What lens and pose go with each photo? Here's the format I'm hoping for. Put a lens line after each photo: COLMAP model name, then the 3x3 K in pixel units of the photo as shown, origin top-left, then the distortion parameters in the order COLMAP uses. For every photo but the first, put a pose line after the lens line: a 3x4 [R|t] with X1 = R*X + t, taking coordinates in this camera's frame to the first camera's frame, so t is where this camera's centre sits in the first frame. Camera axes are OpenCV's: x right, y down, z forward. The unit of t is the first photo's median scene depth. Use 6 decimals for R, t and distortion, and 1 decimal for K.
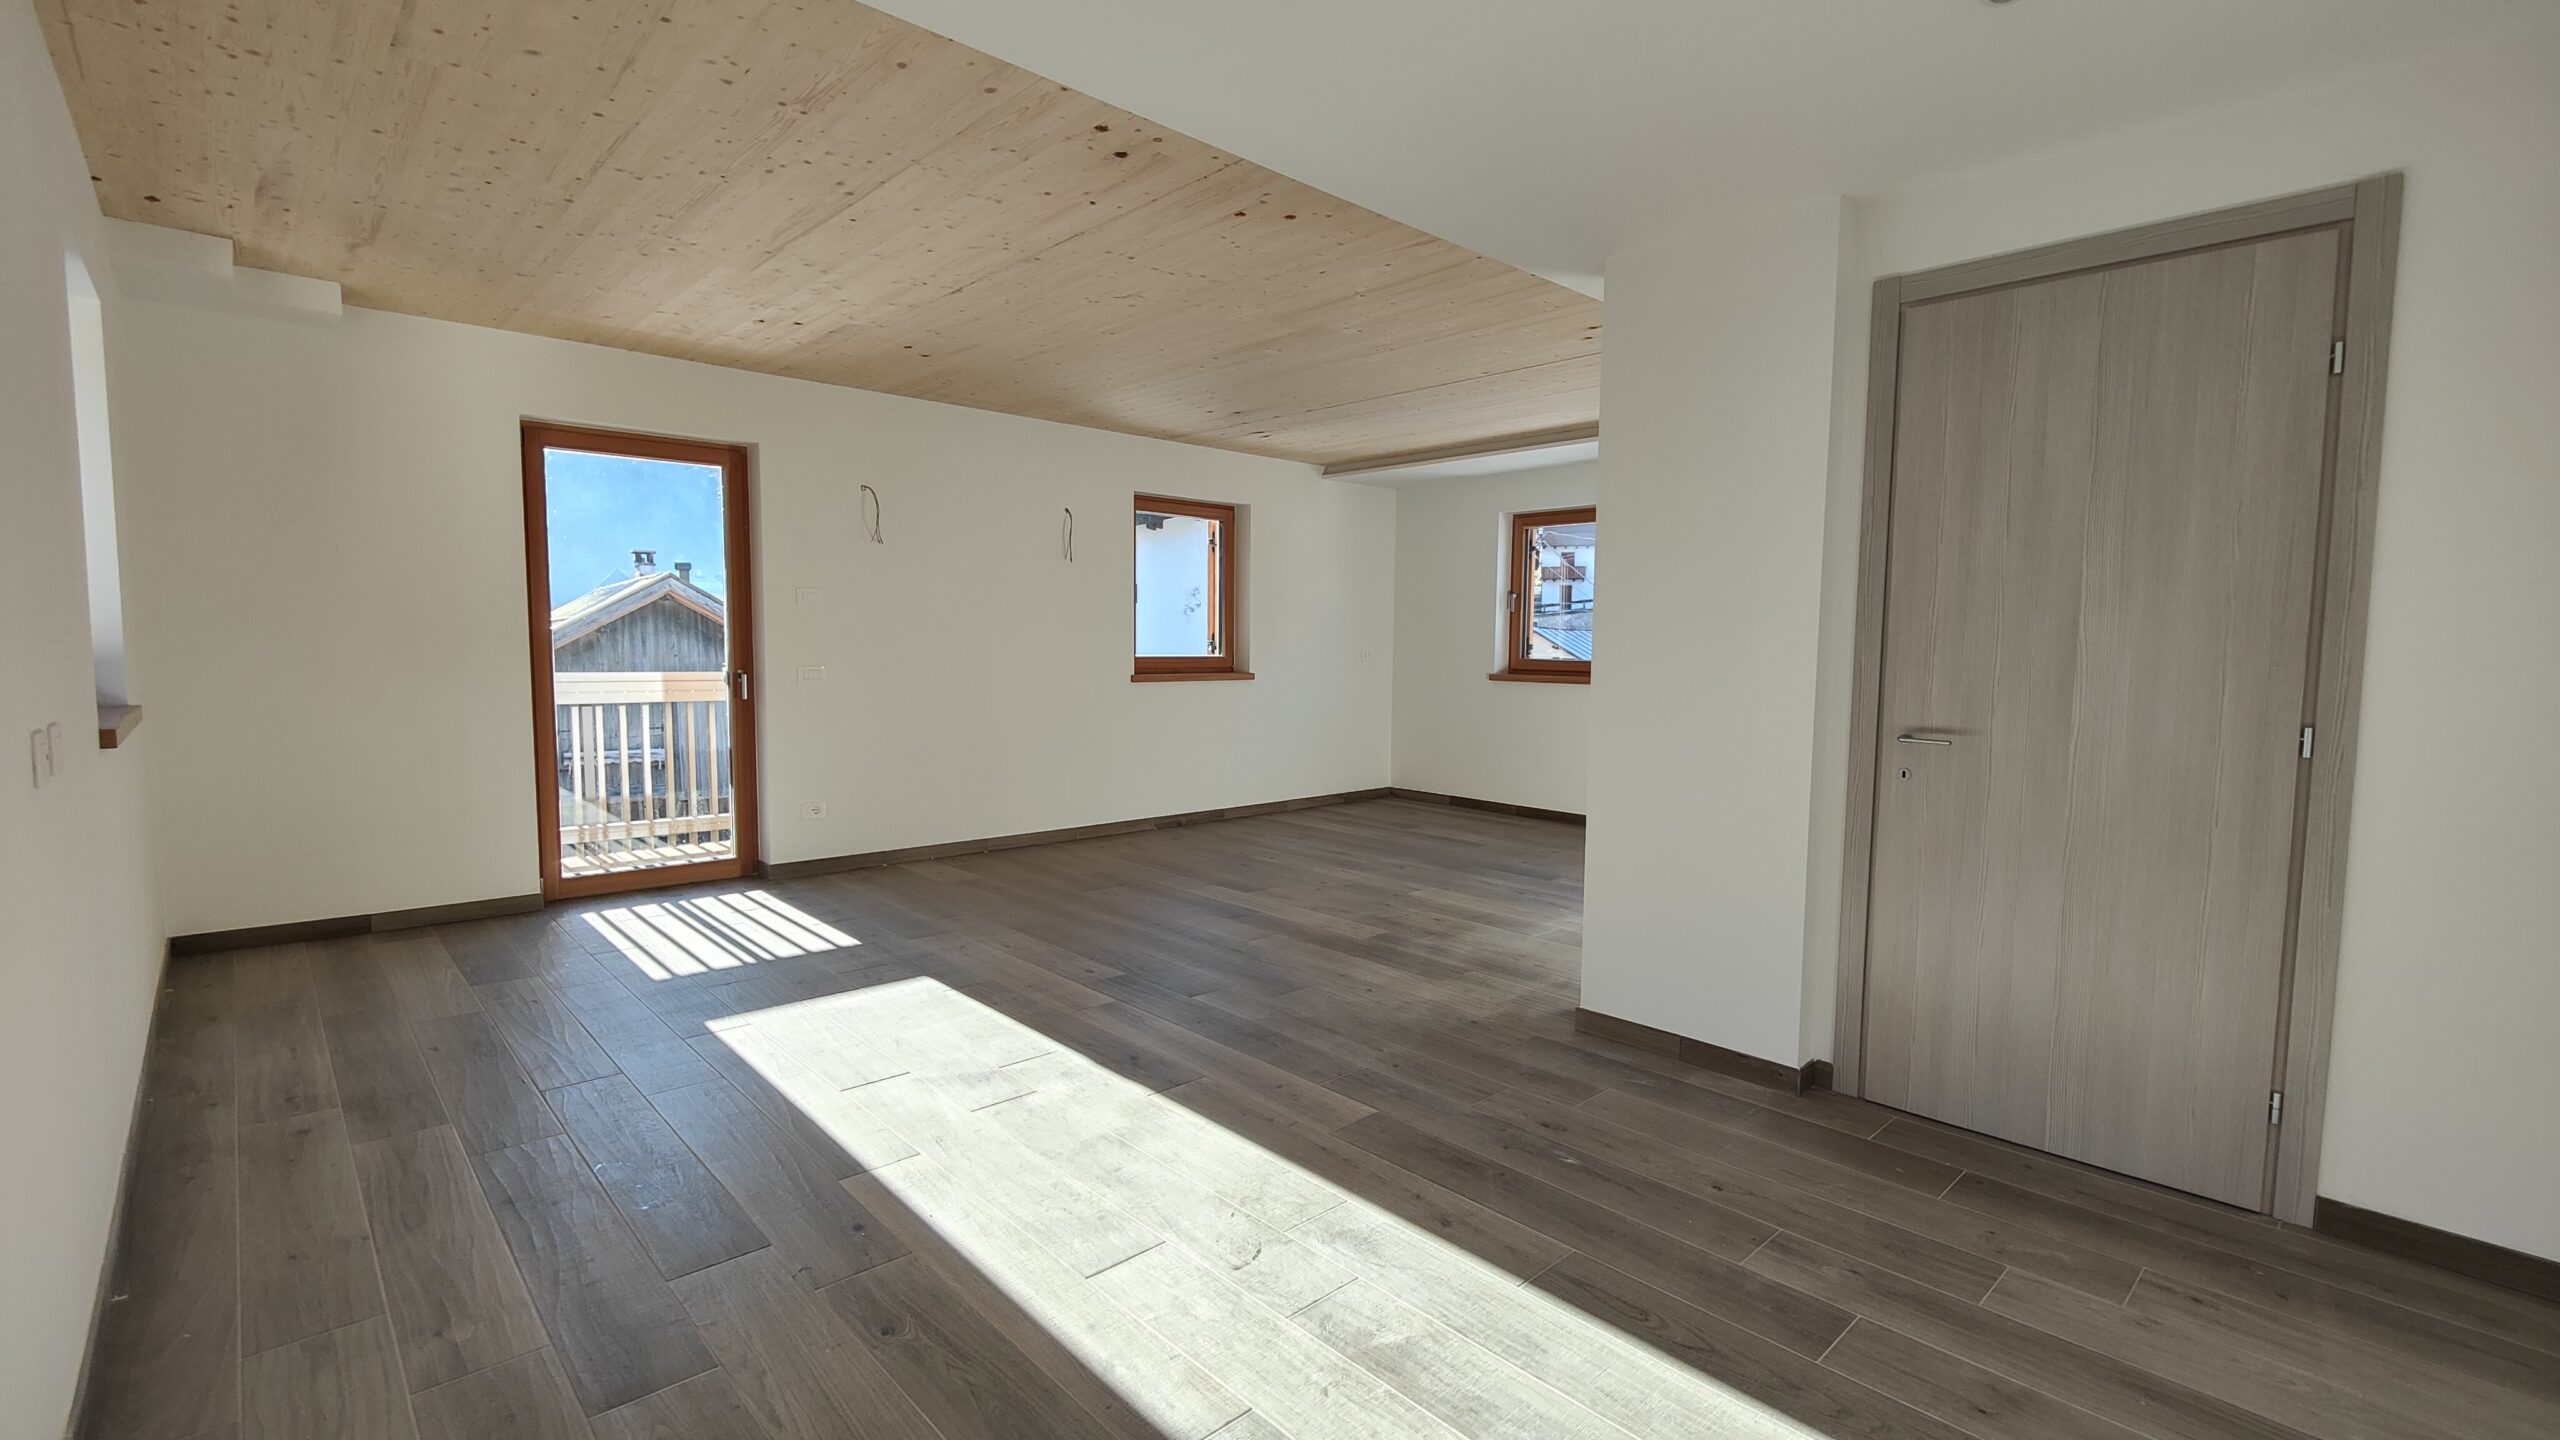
lens RADIAL K [[1115.2, 0, 1280.0], [0, 1115.2, 720.0], [0, 0, 1]] dist [0.002261, 0.000221]
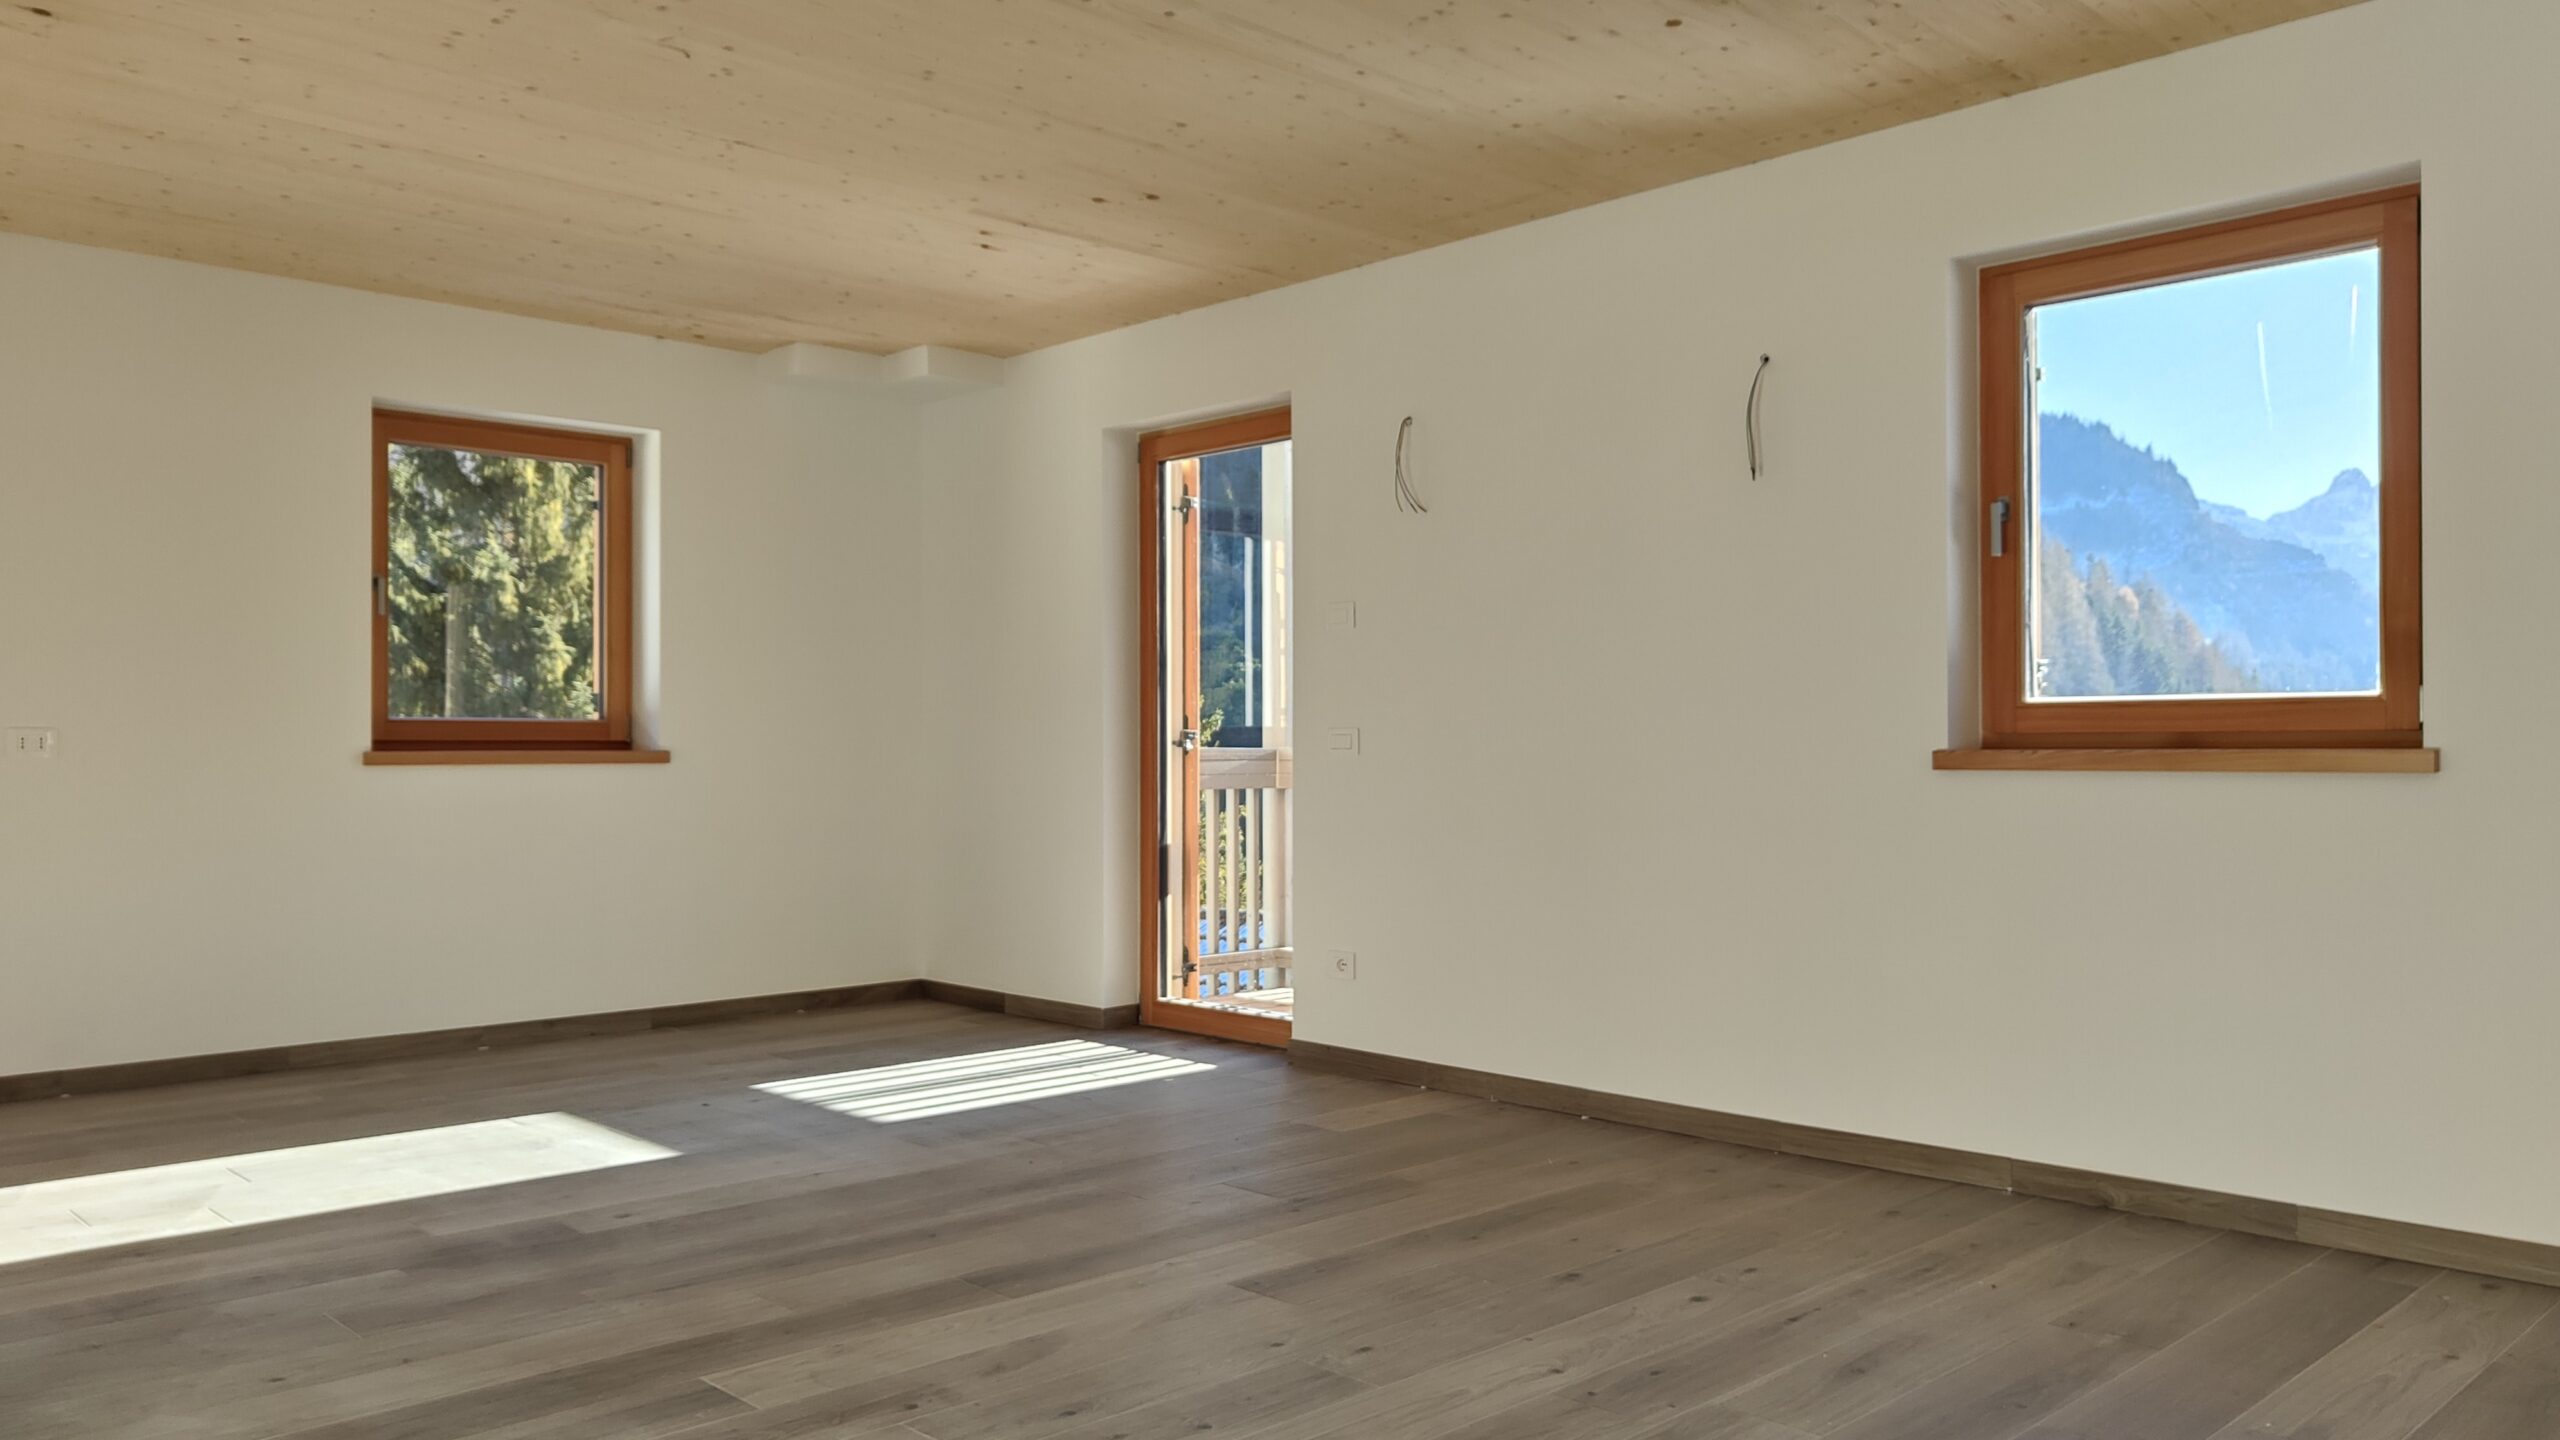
lens RADIAL K [[1830.5, 0, 1311.3], [0, 1830.5, 726.9], [0, 0, 1]] dist [0.012112, 0.000230]
pose [[0.024290, -0.024951, -0.999394, 0.816403], [-0.070519, 0.997155, -0.026609, -0.030510], [0.997215, 0.071123, 0.022462, 1.341601]]
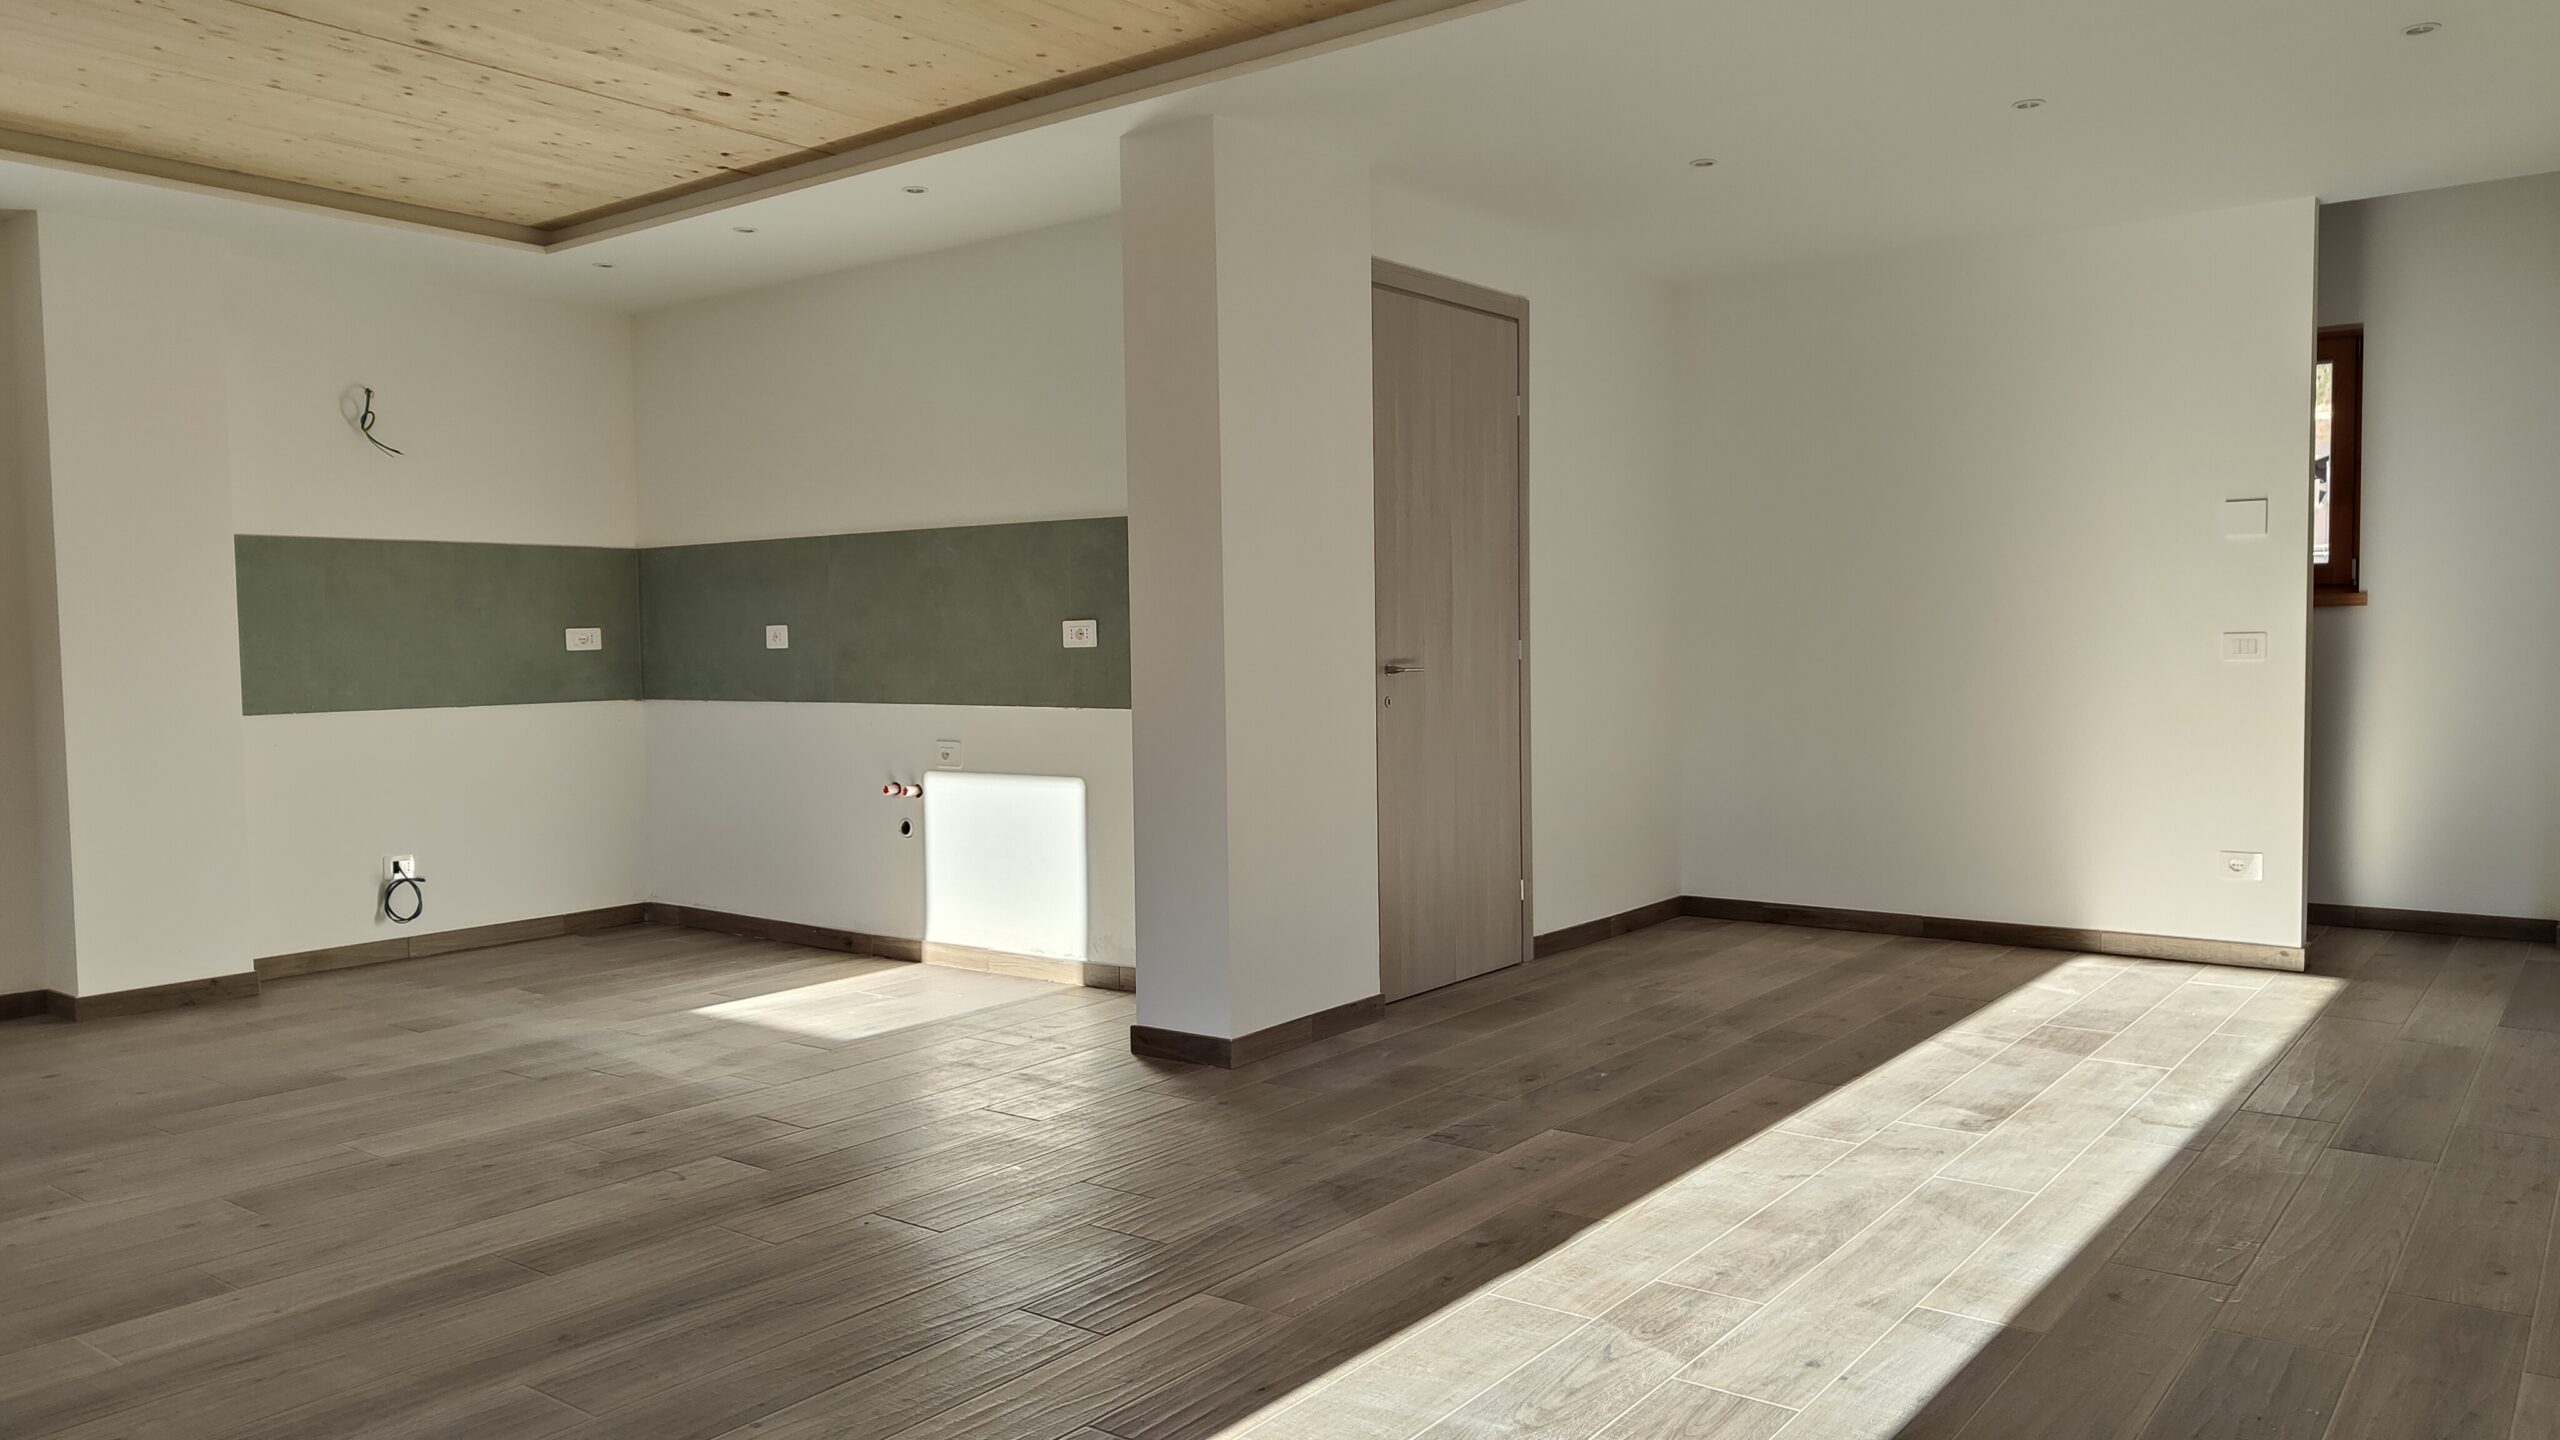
lens RADIAL K [[1782.2, 0, 1310.4], [0, 1782.2, 727.3], [0, 0, 1]] dist [0.007943, -0.003234]
pose [[-0.168987, -0.062549, 0.983631, -0.858814], [0.085609, 0.993281, 0.077871, -0.052161], [-0.981893, 0.097367, -0.162497, 0.989811]]
